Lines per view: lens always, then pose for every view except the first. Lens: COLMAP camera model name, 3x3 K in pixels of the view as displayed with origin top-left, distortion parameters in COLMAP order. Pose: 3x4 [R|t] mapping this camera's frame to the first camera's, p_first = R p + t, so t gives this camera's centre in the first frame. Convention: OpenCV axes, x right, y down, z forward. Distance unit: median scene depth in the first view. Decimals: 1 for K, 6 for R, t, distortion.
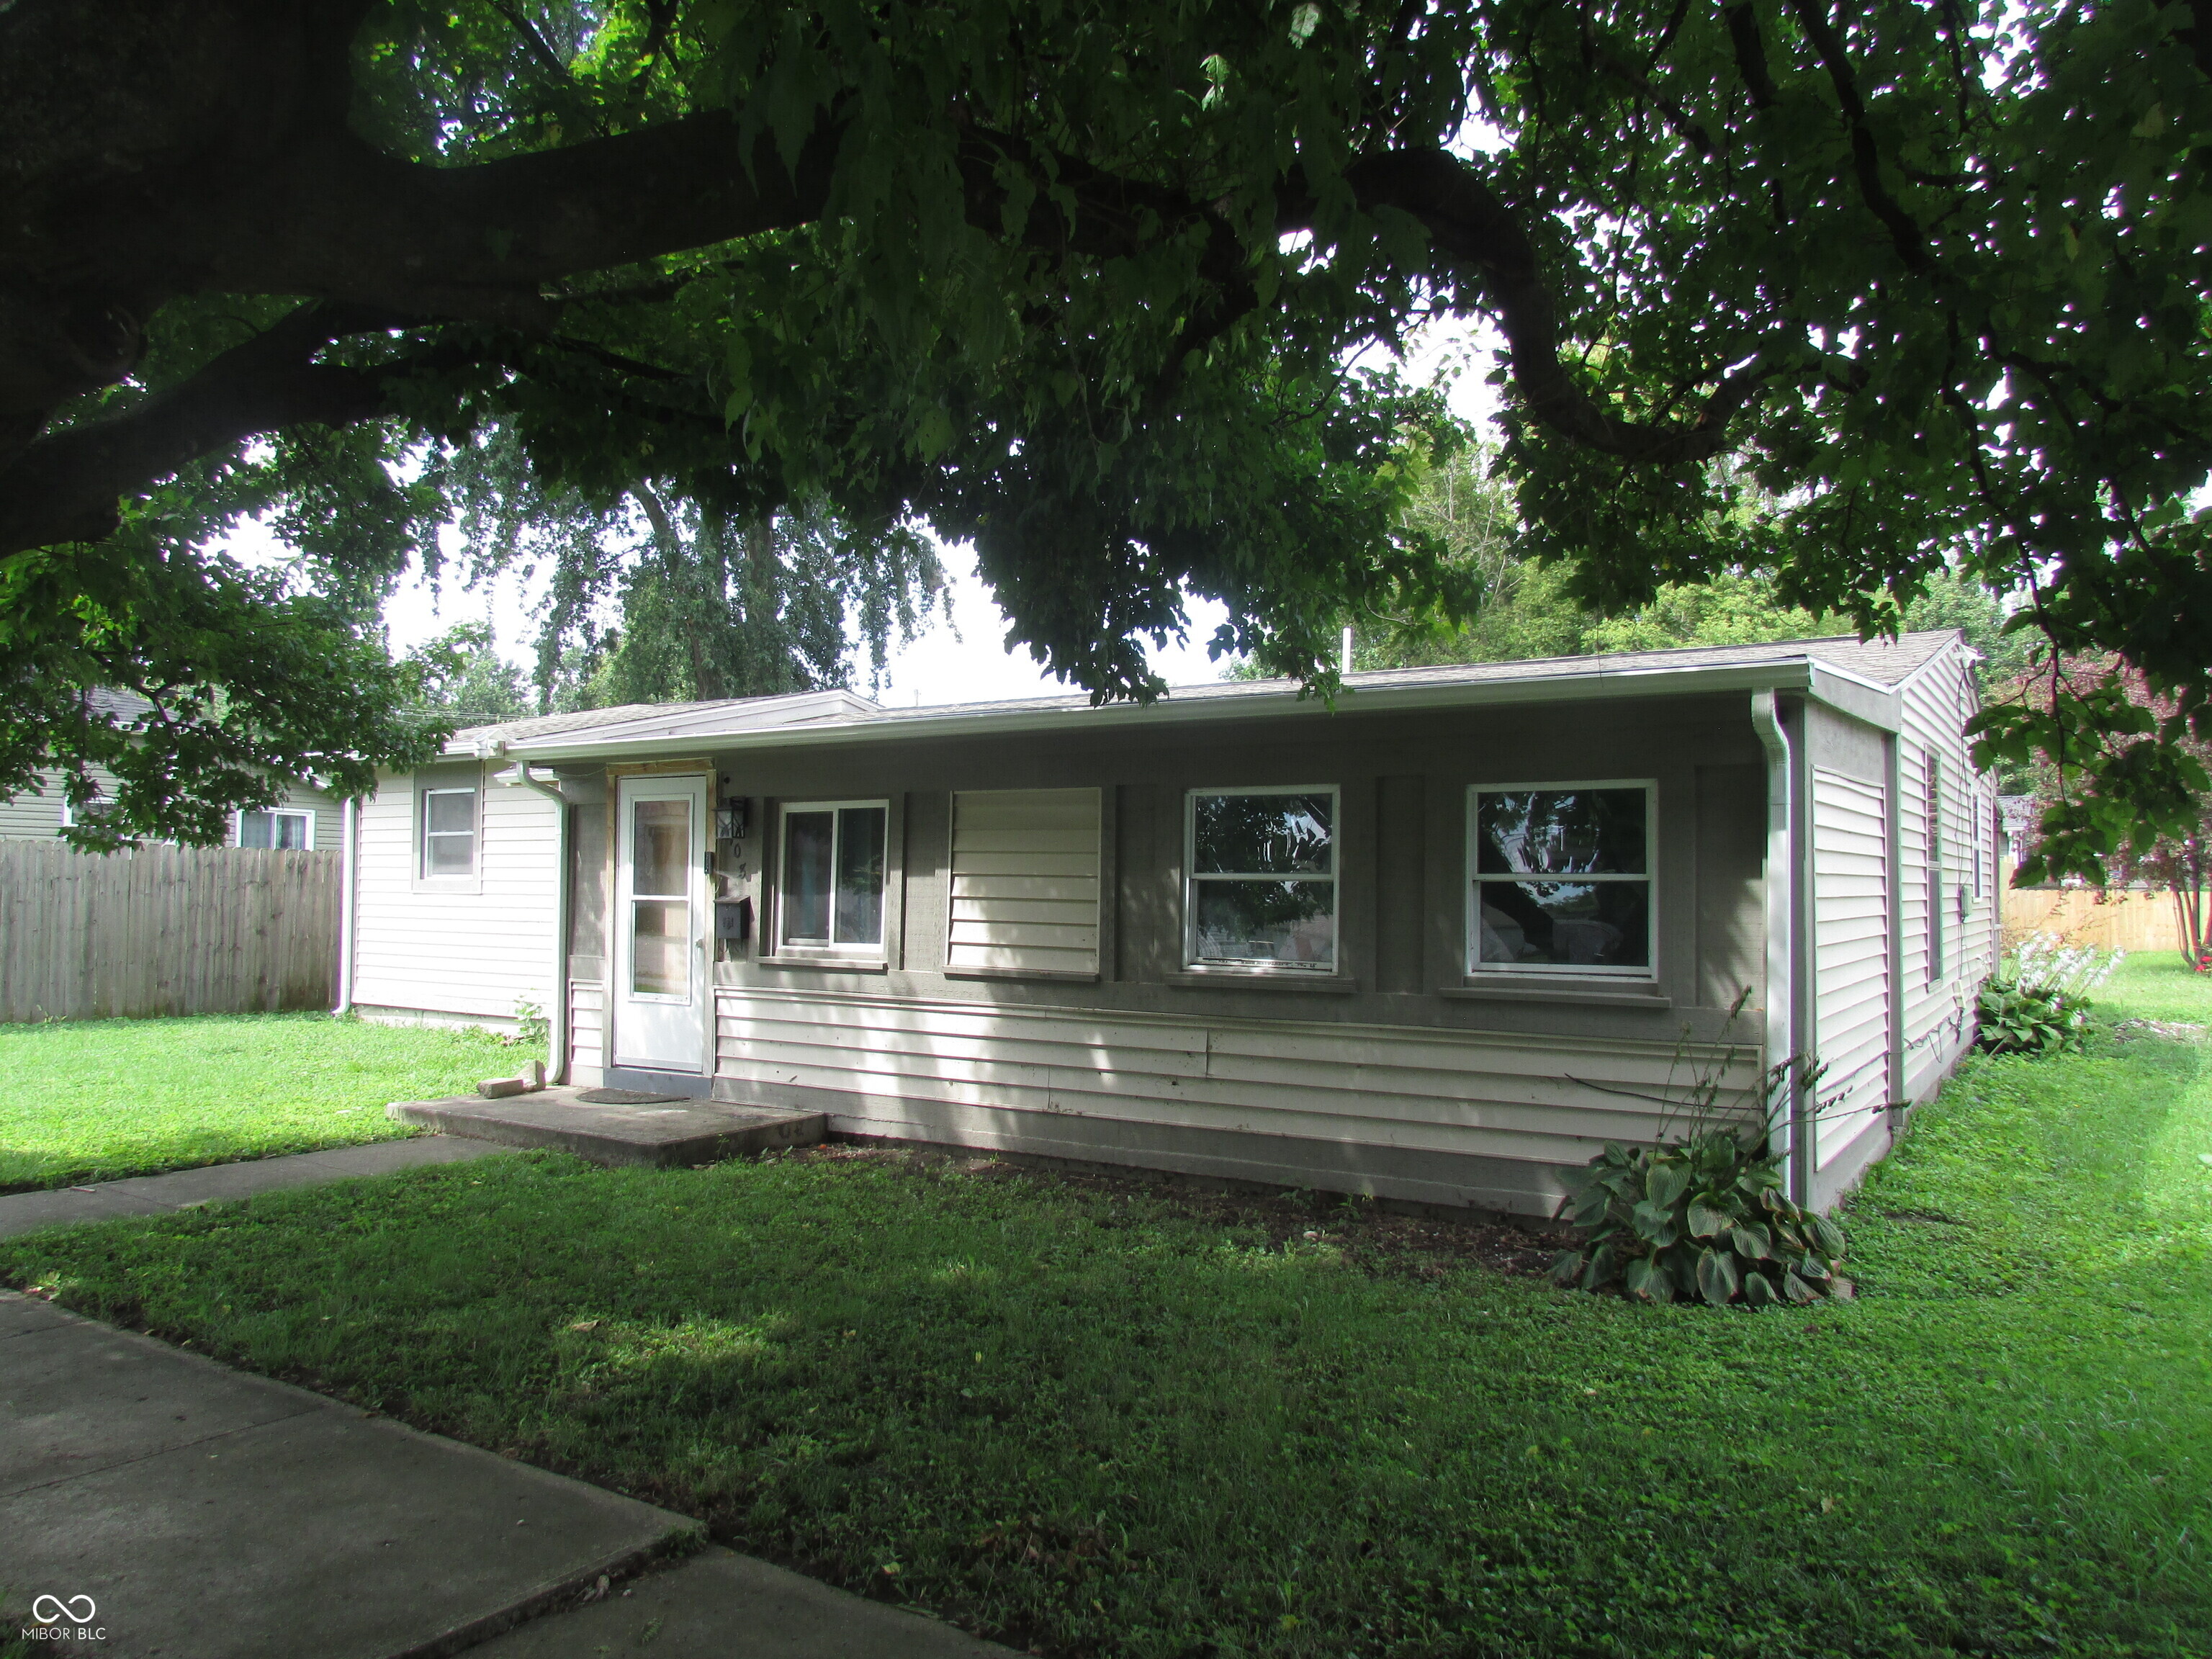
lens RADIAL K [[1578.8, 0, 1115.5], [0, 1578.8, 845.8], [0, 0, 1]] dist [-0.023140, 0.001345]
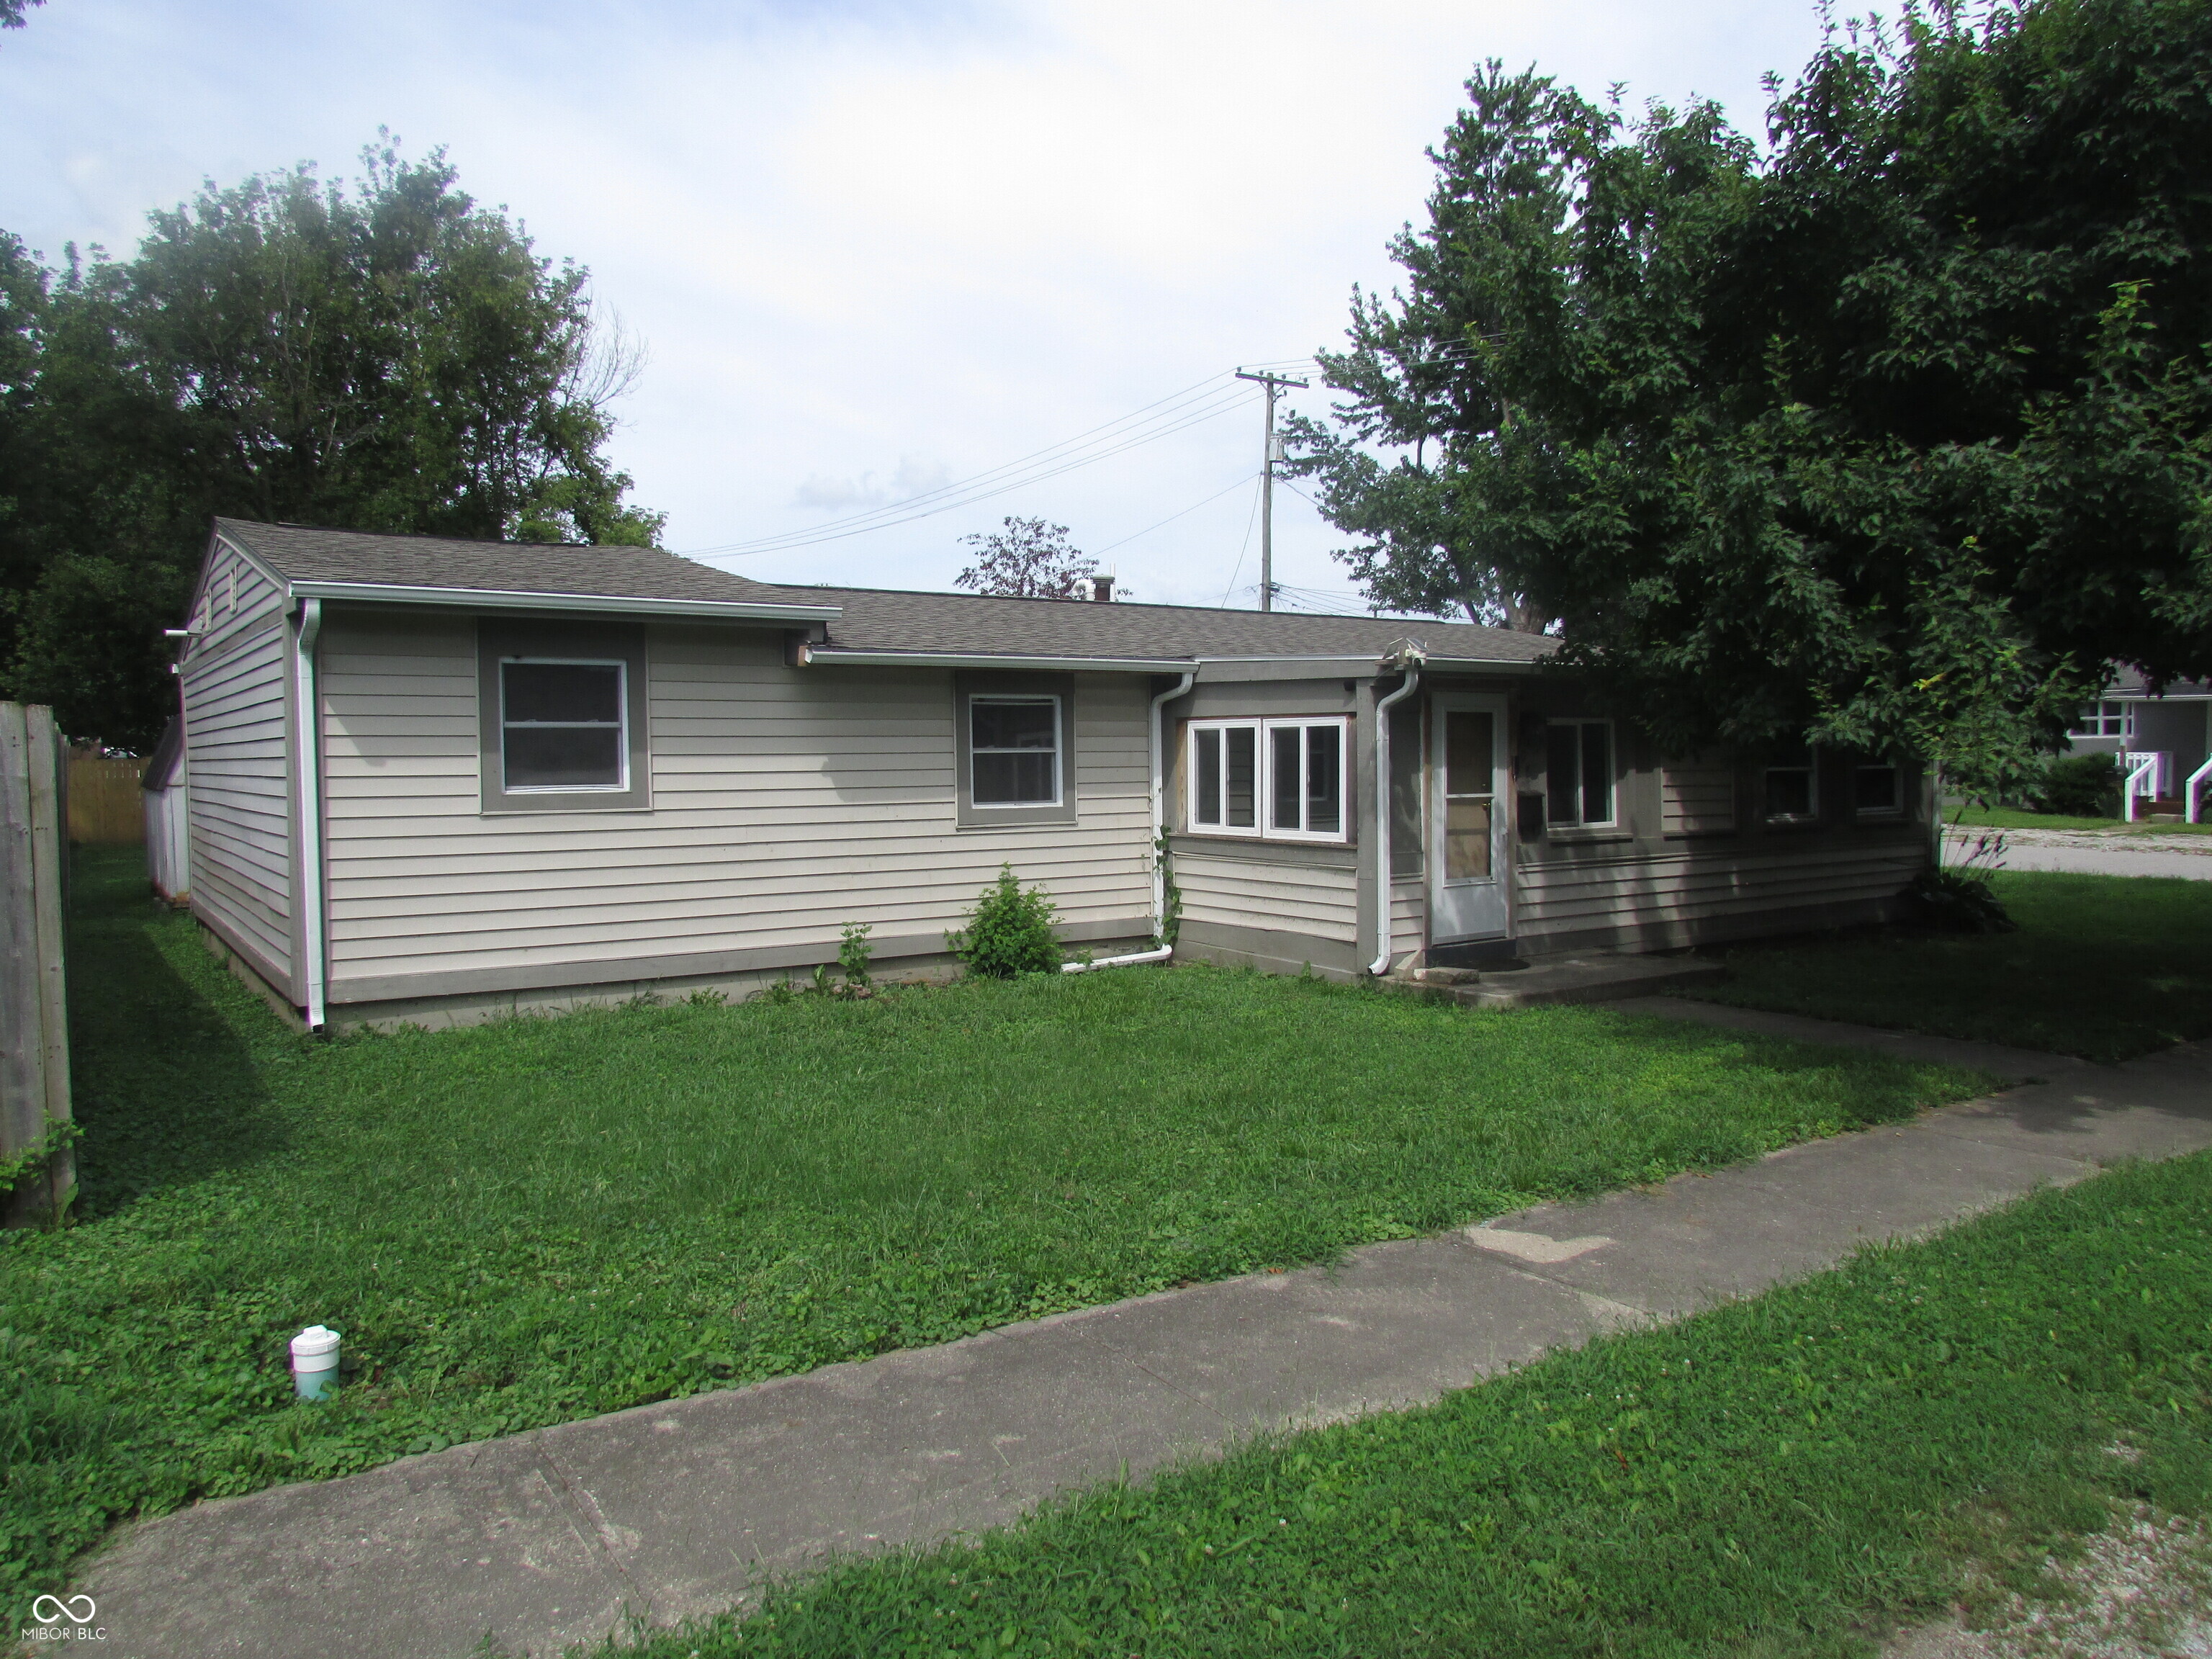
lens RADIAL K [[1578.8, 0, 1115.5], [0, 1578.8, 845.8], [0, 0, 1]] dist [-0.023140, 0.001345]
pose [[0.383406, -0.066420, 0.921189, -1.572495], [-0.012420, 0.996950, 0.077051, -0.017859], [-0.923496, -0.040983, 0.381412, 0.853690]]
